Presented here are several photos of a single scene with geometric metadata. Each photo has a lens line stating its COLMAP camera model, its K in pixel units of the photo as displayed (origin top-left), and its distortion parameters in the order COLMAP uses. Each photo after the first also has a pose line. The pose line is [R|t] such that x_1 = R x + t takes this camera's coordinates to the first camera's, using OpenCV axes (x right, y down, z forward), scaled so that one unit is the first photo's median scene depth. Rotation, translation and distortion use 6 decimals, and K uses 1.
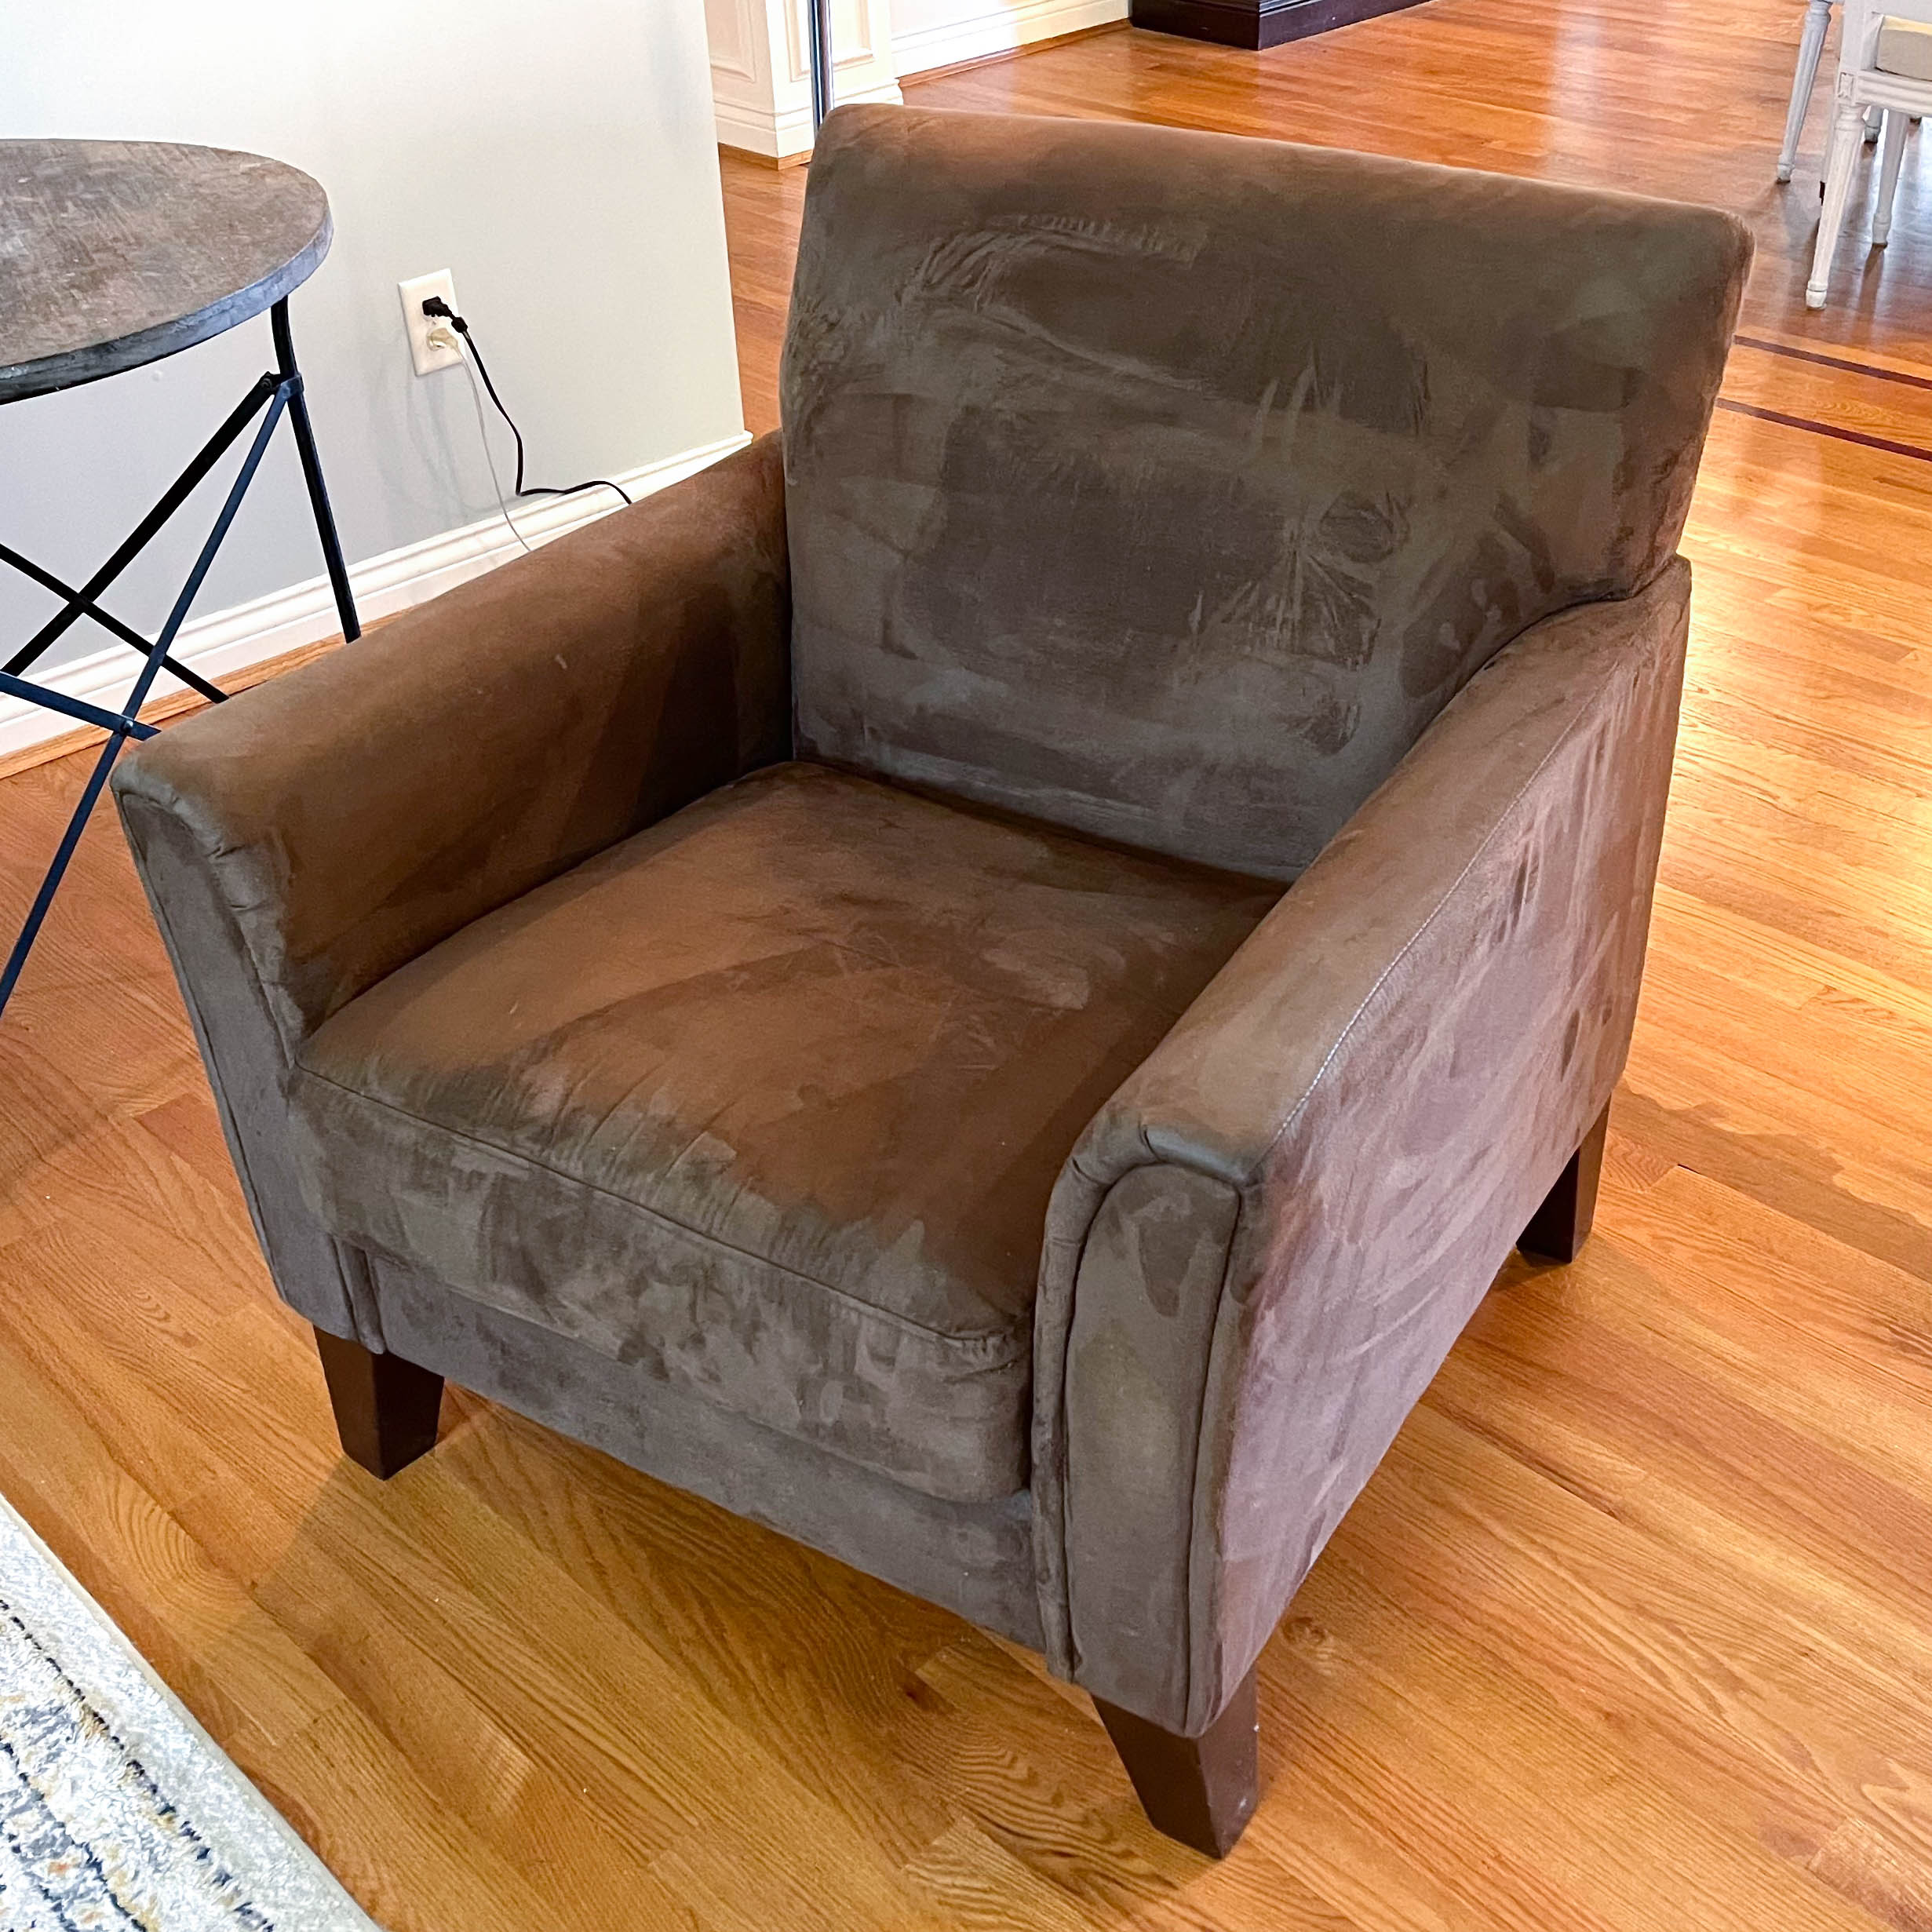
lens RADIAL K [[2375.3, 0, 1039.6], [0, 2375.3, 969.8], [0, 0, 1]] dist [0.080705, -0.079703]
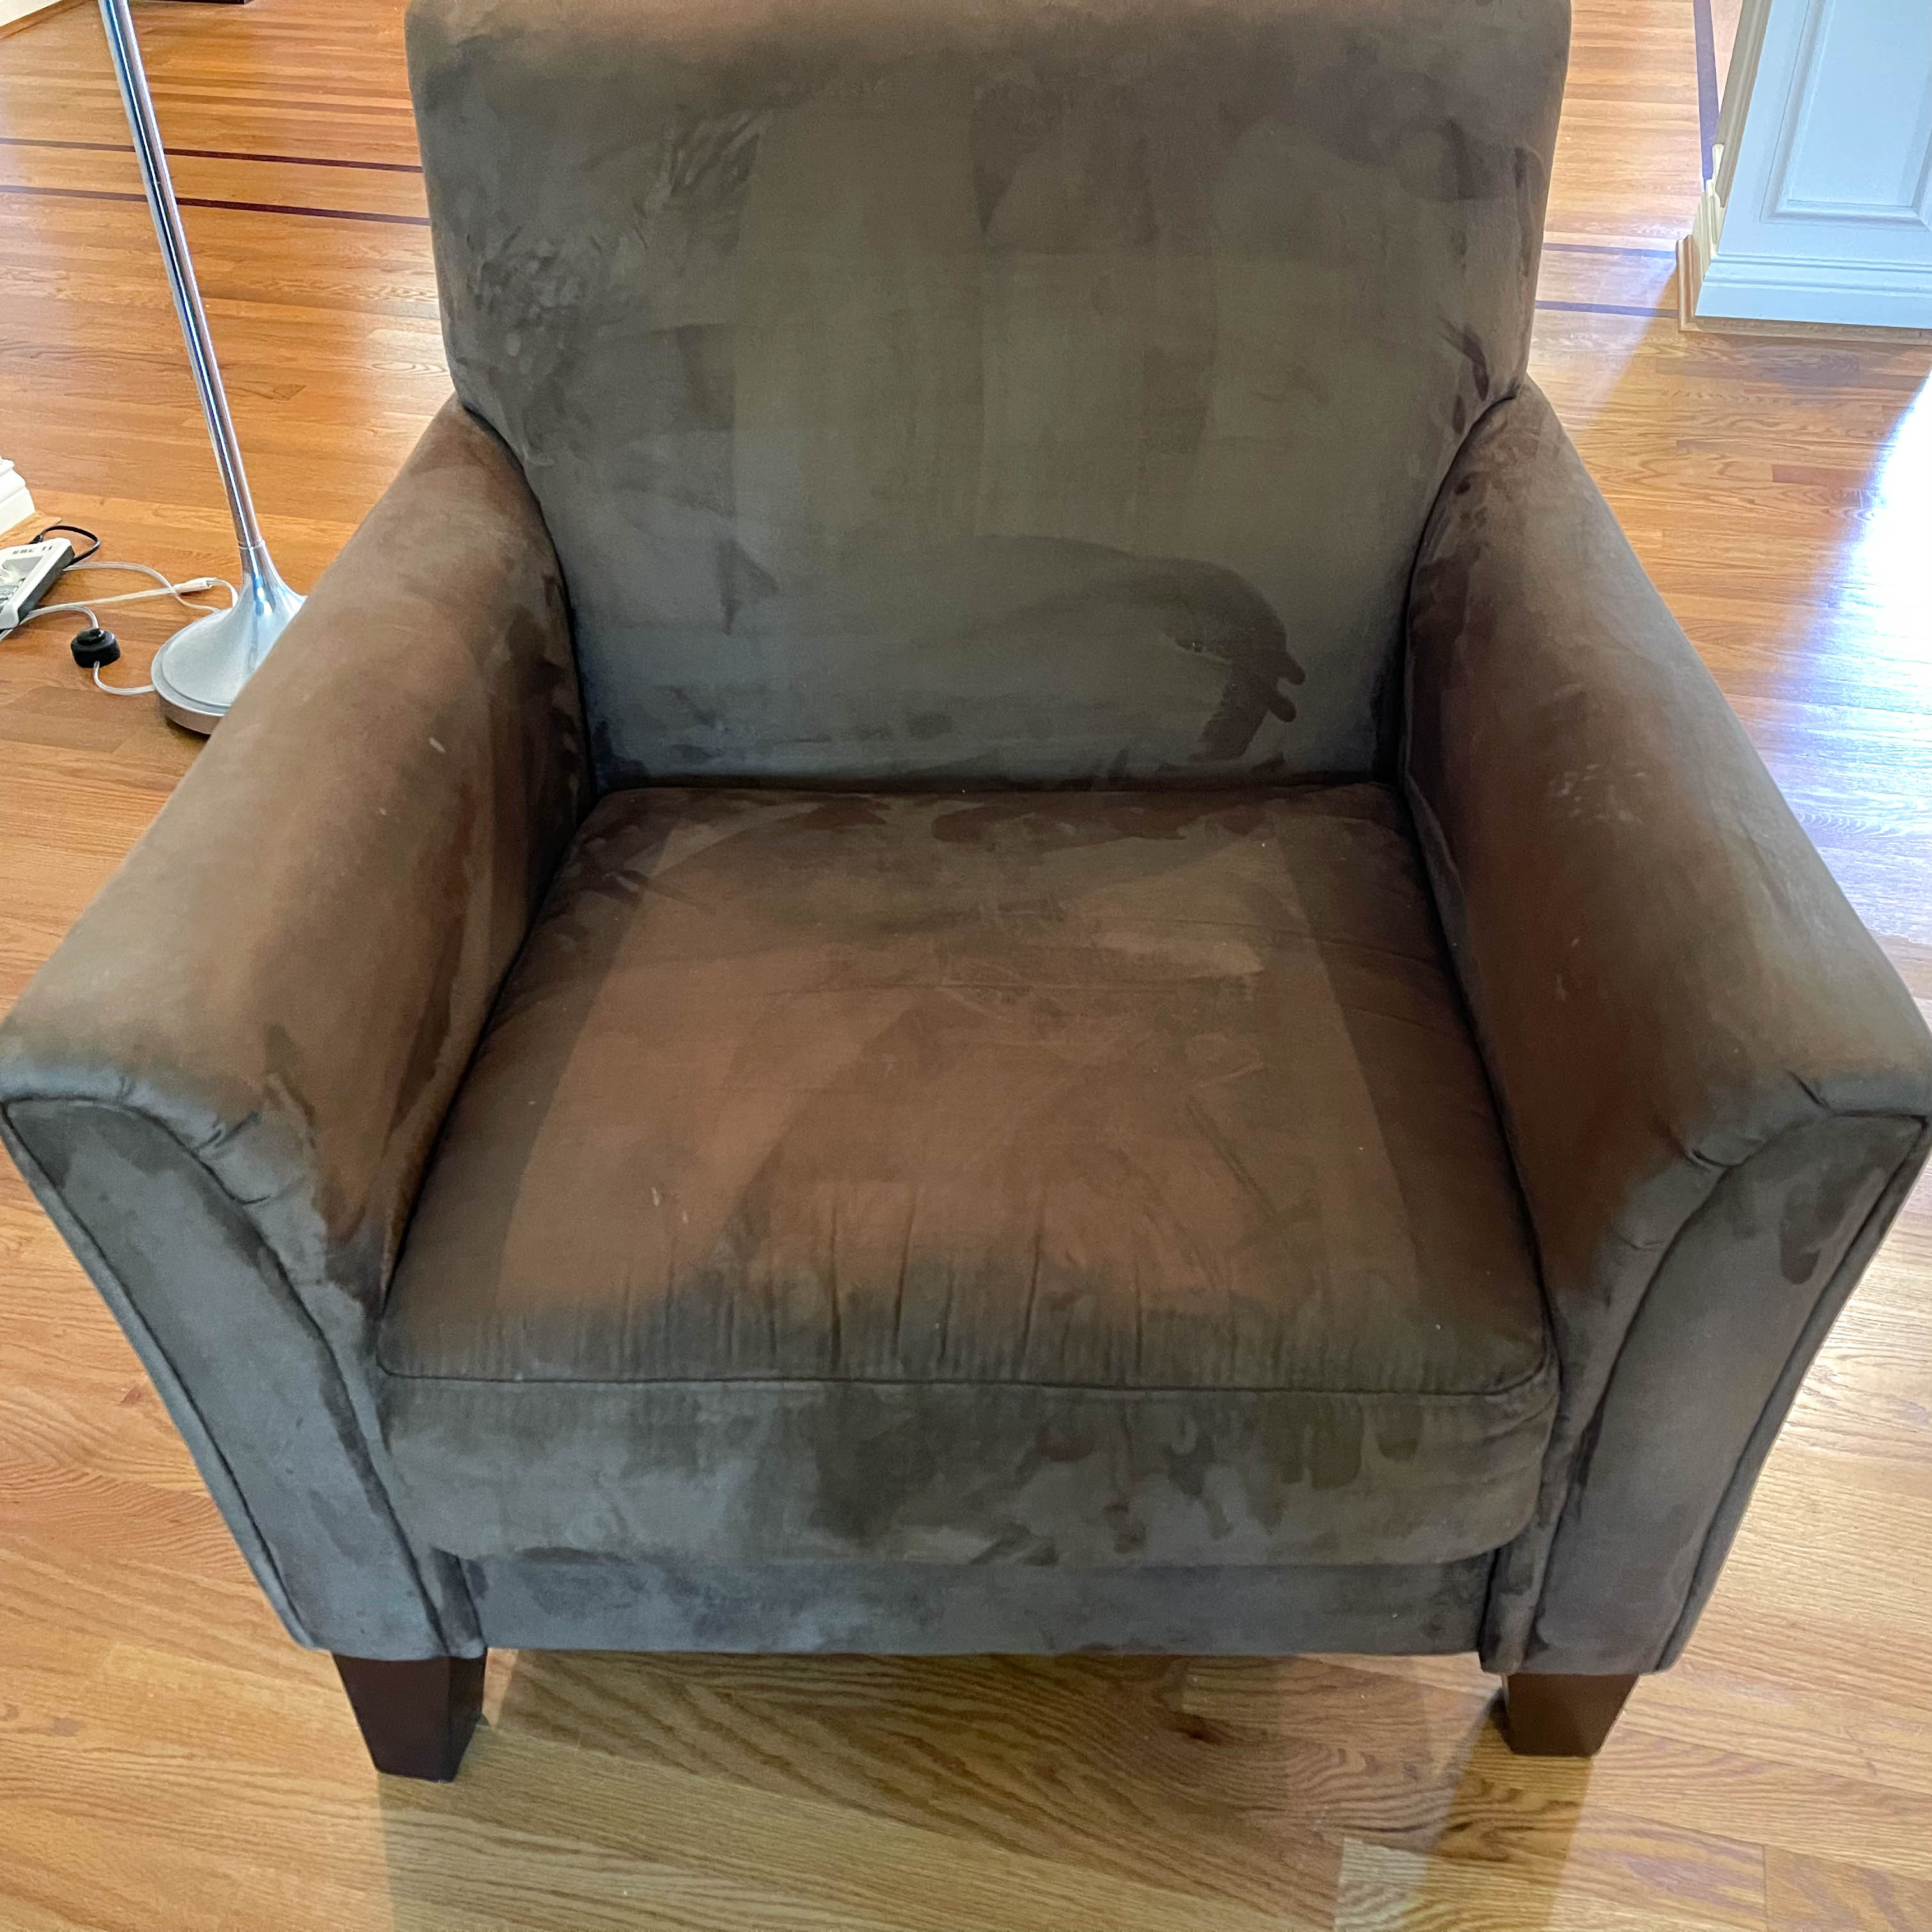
lens RADIAL K [[1939.9, 0, 1002.8], [0, 1939.9, 972.6], [0, 0, 1]] dist [0.051450, -0.017988]
pose [[0.862799, -0.309715, 0.399568, -0.330299], [0.272377, 0.950630, 0.148705, -0.107547], [-0.425898, -0.019470, 0.904562, 0.364482]]
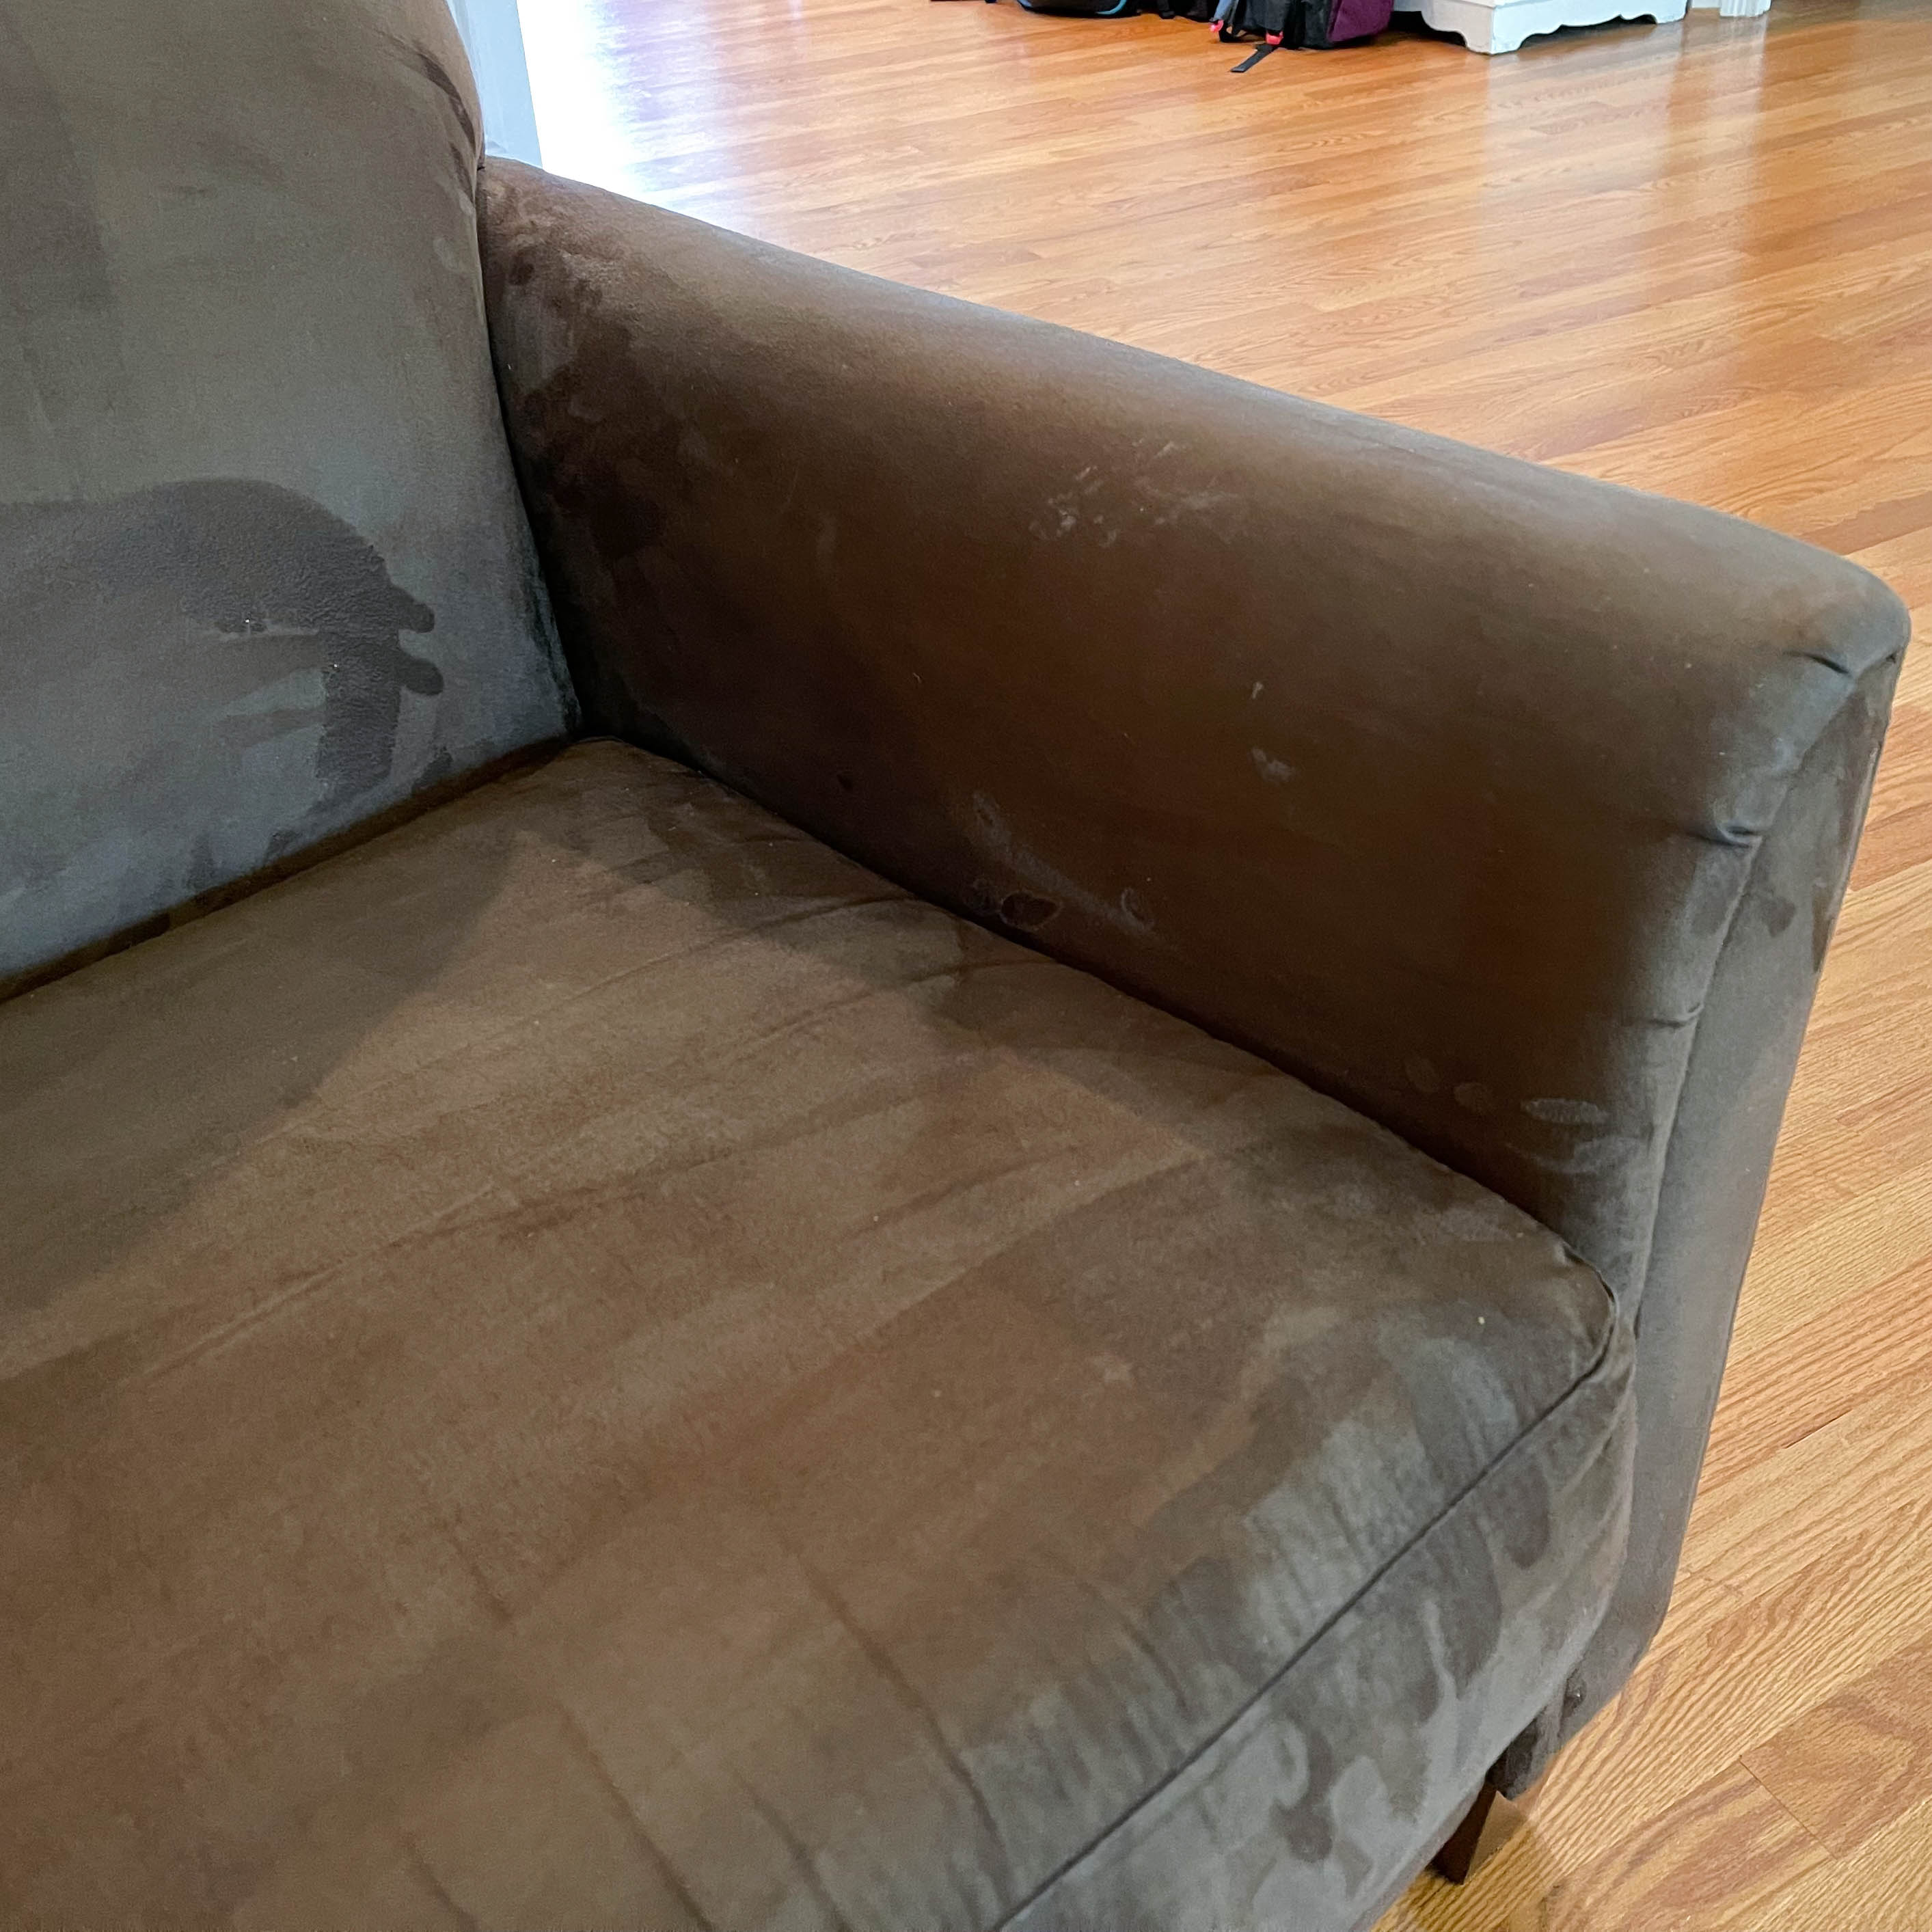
lens RADIAL K [[2086.1, 0, 1066.8], [0, 2086.1, 862.7], [0, 0, 1]] dist [0.019340, 0.021378]
pose [[0.237263, -0.517406, 0.822191, -0.297612], [0.549676, 0.769343, 0.325526, -0.106819], [-0.800976, 0.374703, 0.466943, 0.674469]]
